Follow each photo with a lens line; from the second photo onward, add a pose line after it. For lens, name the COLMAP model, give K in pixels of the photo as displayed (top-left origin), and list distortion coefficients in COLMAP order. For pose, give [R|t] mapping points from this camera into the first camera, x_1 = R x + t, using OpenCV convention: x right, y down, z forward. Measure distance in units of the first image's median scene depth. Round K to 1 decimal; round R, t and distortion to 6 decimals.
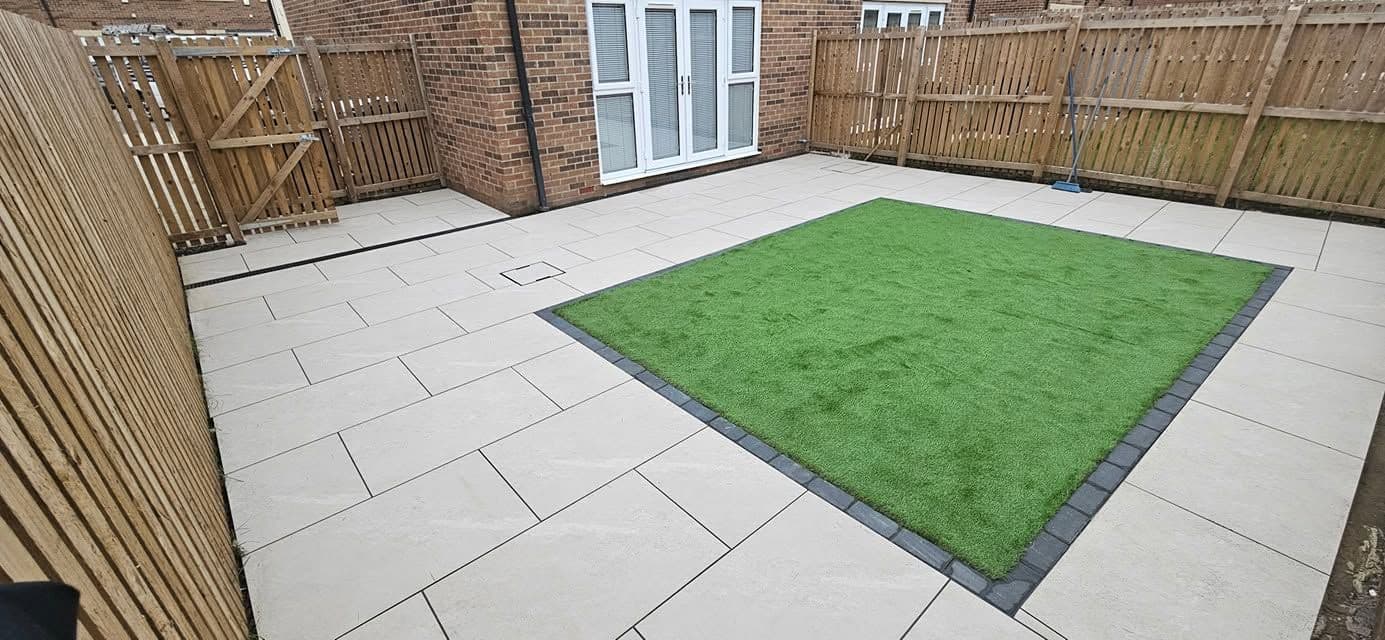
lens RADIAL K [[564.0, 0, 694.0], [0, 564.0, 314.4], [0, 0, 1]] dist [0.001136, -0.000636]
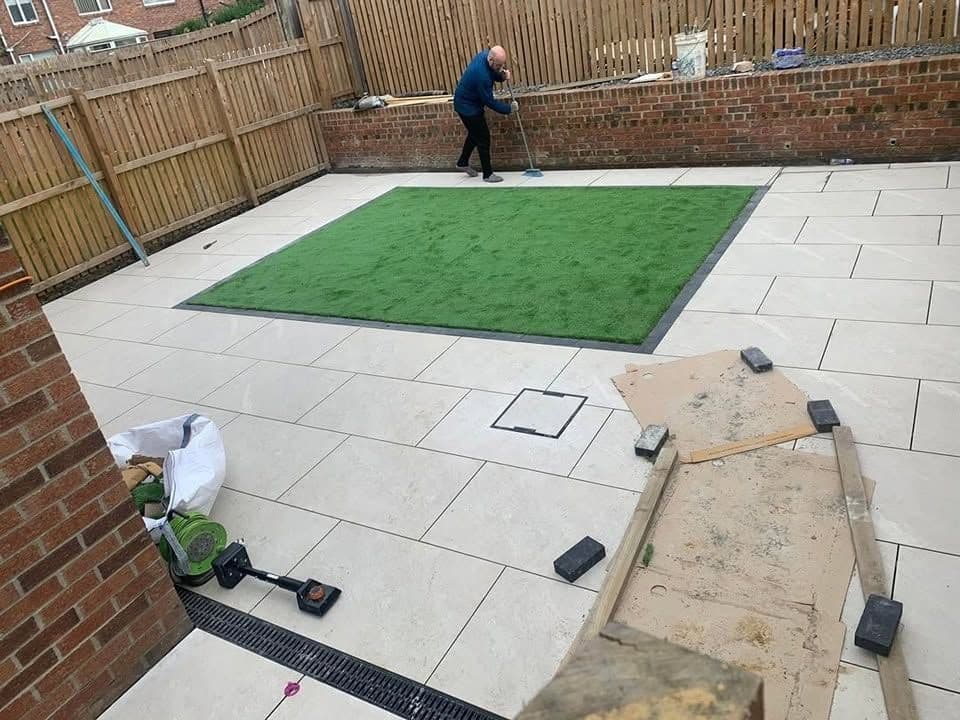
lens RADIAL K [[736.6, 0, 480.0], [0, 736.6, 360.0], [0, 0, 1]] dist [0.010842, 0.004267]
pose [[-0.293159, -0.366842, 0.882884, -0.712475], [0.570382, 0.674006, 0.469446, -0.396143], [-0.767282, 0.641204, 0.011649, 0.718218]]
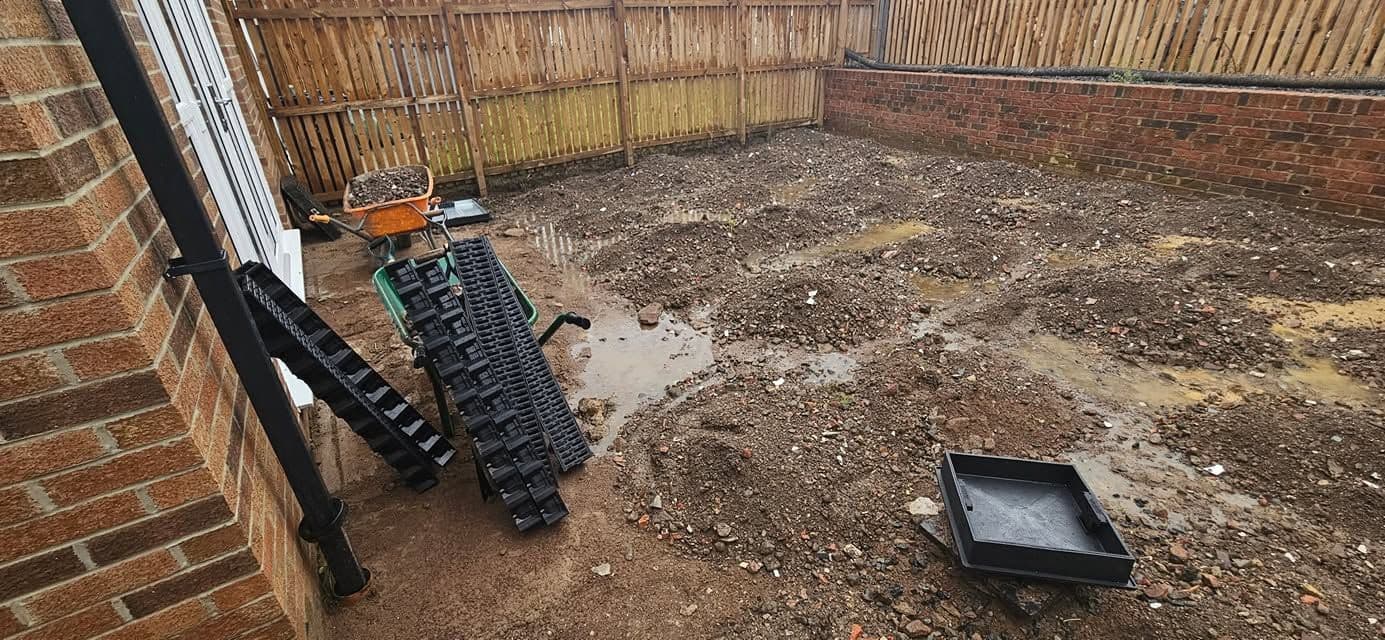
lens RADIAL K [[565.3, 0, 693.7], [0, 565.3, 313.7], [0, 0, 1]] dist [-0.000520, 0.000651]
pose [[0.151004, -0.423550, 0.893198, -0.425305], [0.457614, 0.830865, 0.316627, -0.295624], [-0.876235, 0.360928, 0.319286, 0.718853]]
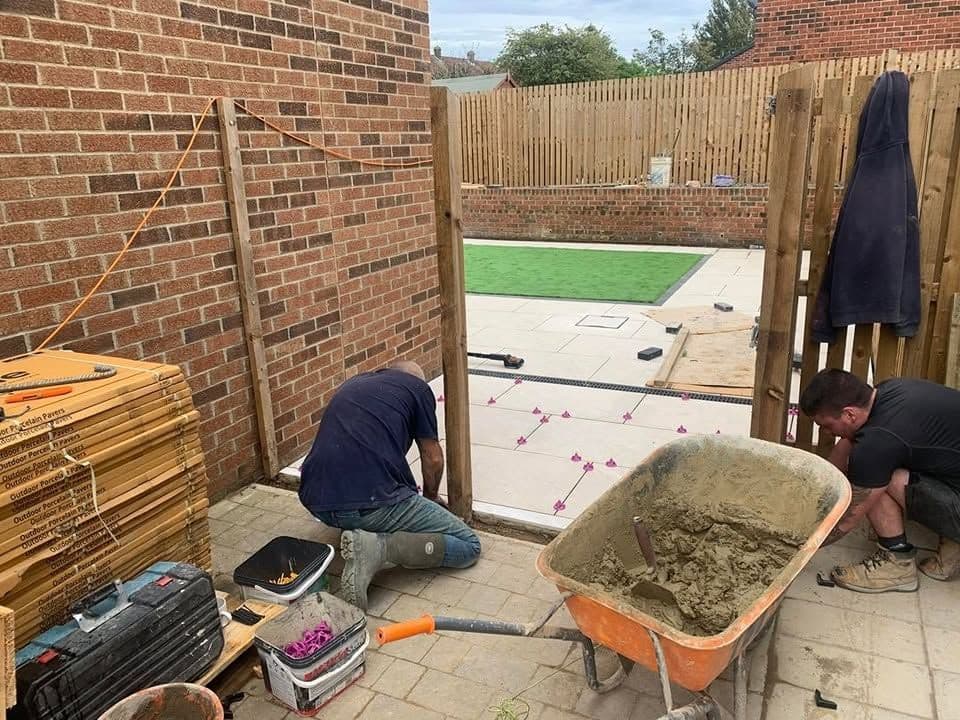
lens RADIAL K [[736.6, 0, 480.0], [0, 736.6, 360.0], [0, 0, 1]] dist [0.010842, 0.004267]
pose [[-0.383674, -0.227454, 0.895019, -1.071341], [0.442639, 0.805305, 0.394404, -0.491258], [-0.810472, 0.547493, -0.208295, 1.093489]]
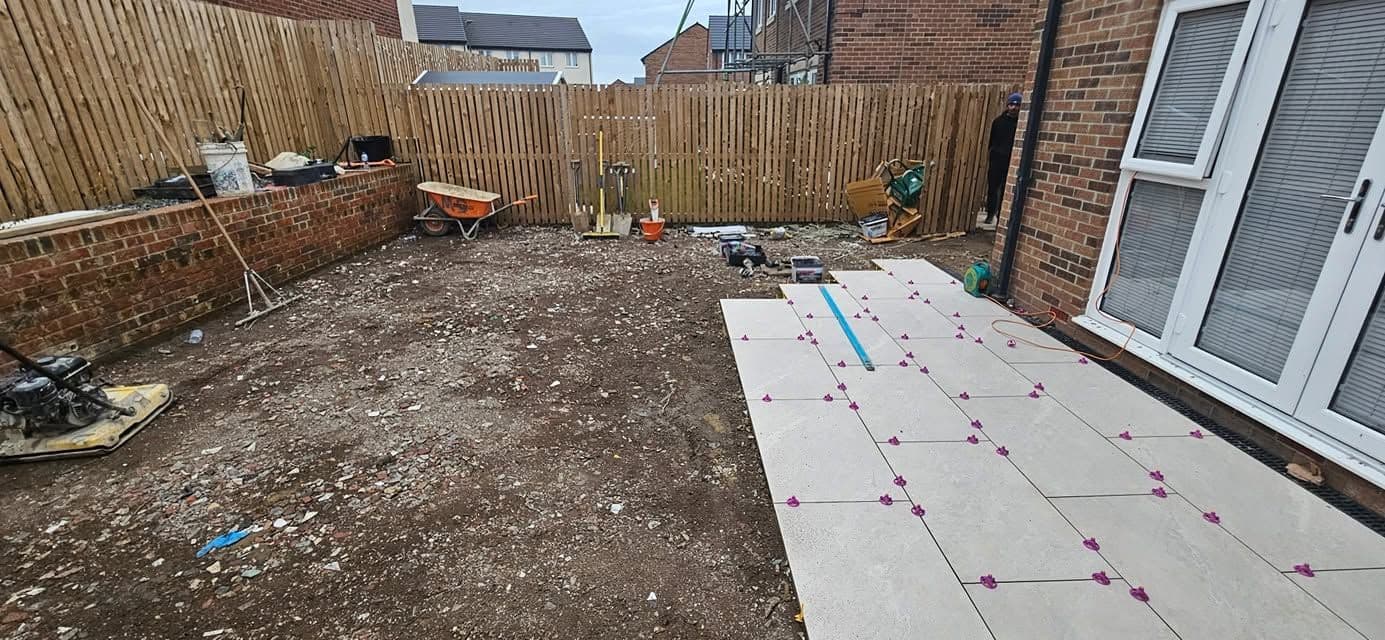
lens RADIAL K [[565.3, 0, 693.7], [0, 565.3, 313.7], [0, 0, 1]] dist [-0.000520, 0.000651]
pose [[-0.637877, 0.288353, -0.714119, 0.541538], [-0.322857, 0.741723, 0.587887, -0.478843], [0.699197, 0.605557, -0.380031, 0.994905]]
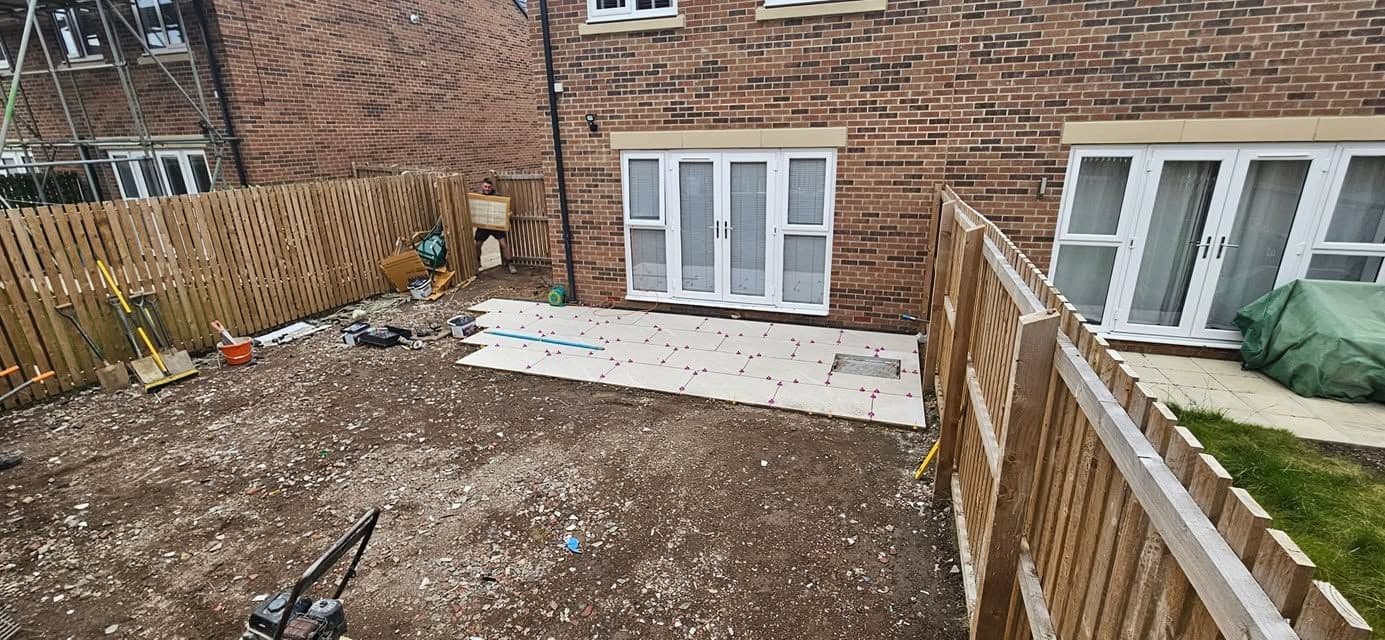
lens RADIAL K [[565.3, 0, 693.7], [0, 565.3, 313.7], [0, 0, 1]] dist [-0.000520, 0.000651]
pose [[0.485833, 0.277466, -0.828842, 0.953842], [-0.375614, 0.922526, 0.088659, -0.379189], [0.789228, 0.268251, 0.552414, 0.489492]]
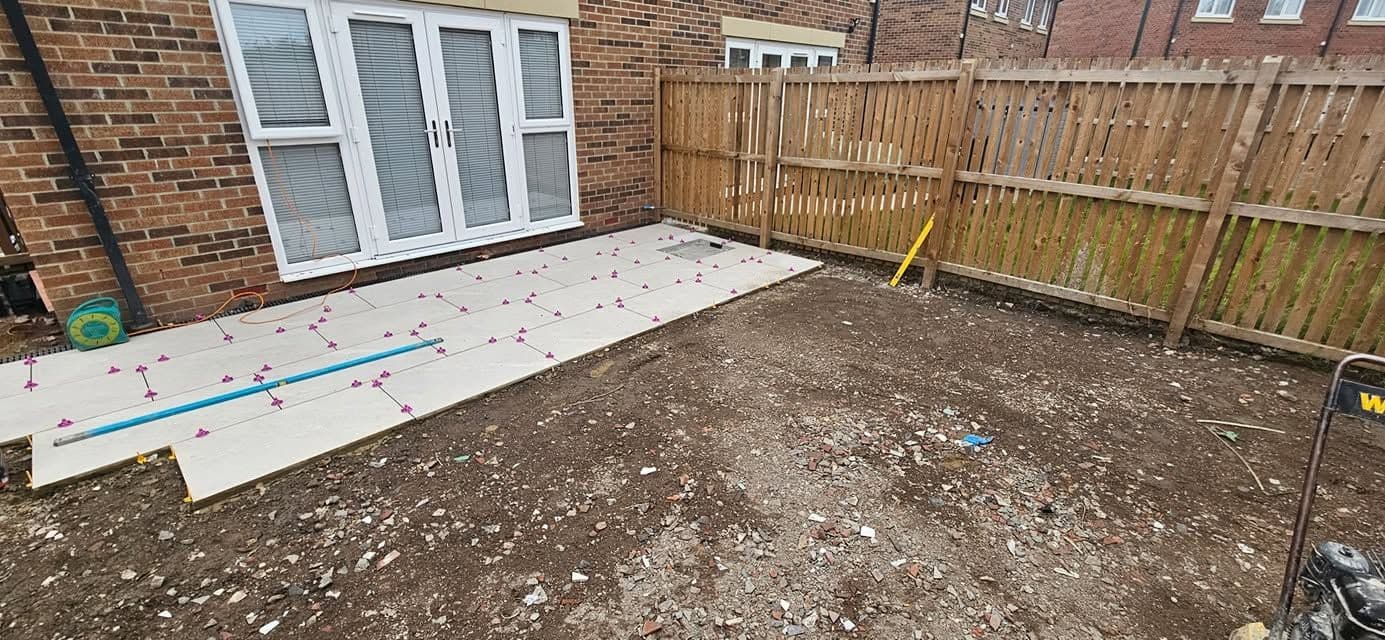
lens RADIAL K [[570.1, 0, 701.0], [0, 570.1, 310.2], [0, 0, 1]] dist [0.000256, 0.000674]
pose [[0.994792, 0.004949, 0.101809, 0.258391], [0.002473, 0.997354, -0.072650, -0.157234], [-0.101900, 0.072523, 0.992148, 0.328179]]
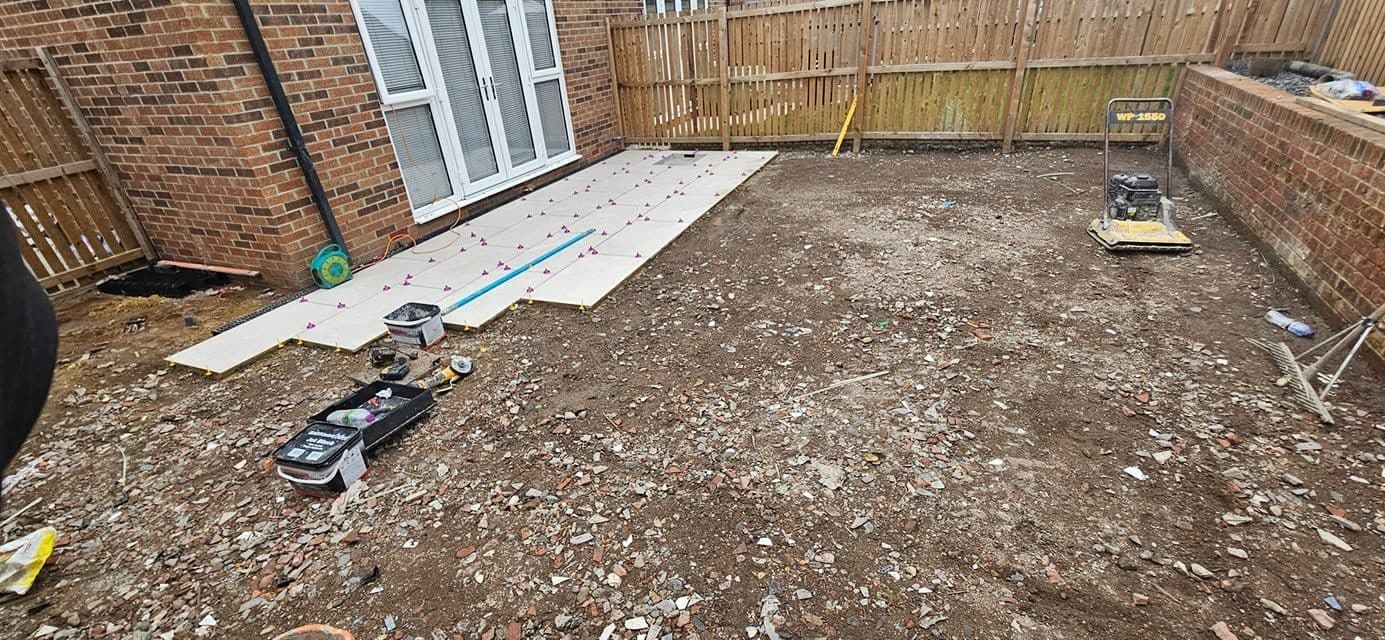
lens RADIAL K [[565.3, 0, 693.7], [0, 565.3, 313.7], [0, 0, 1]] dist [-0.000520, 0.000651]
pose [[0.901517, -0.234885, 0.363451, -0.139071], [0.233725, 0.971124, 0.047862, -0.059518], [-0.364198, 0.041799, 0.930383, 0.143746]]
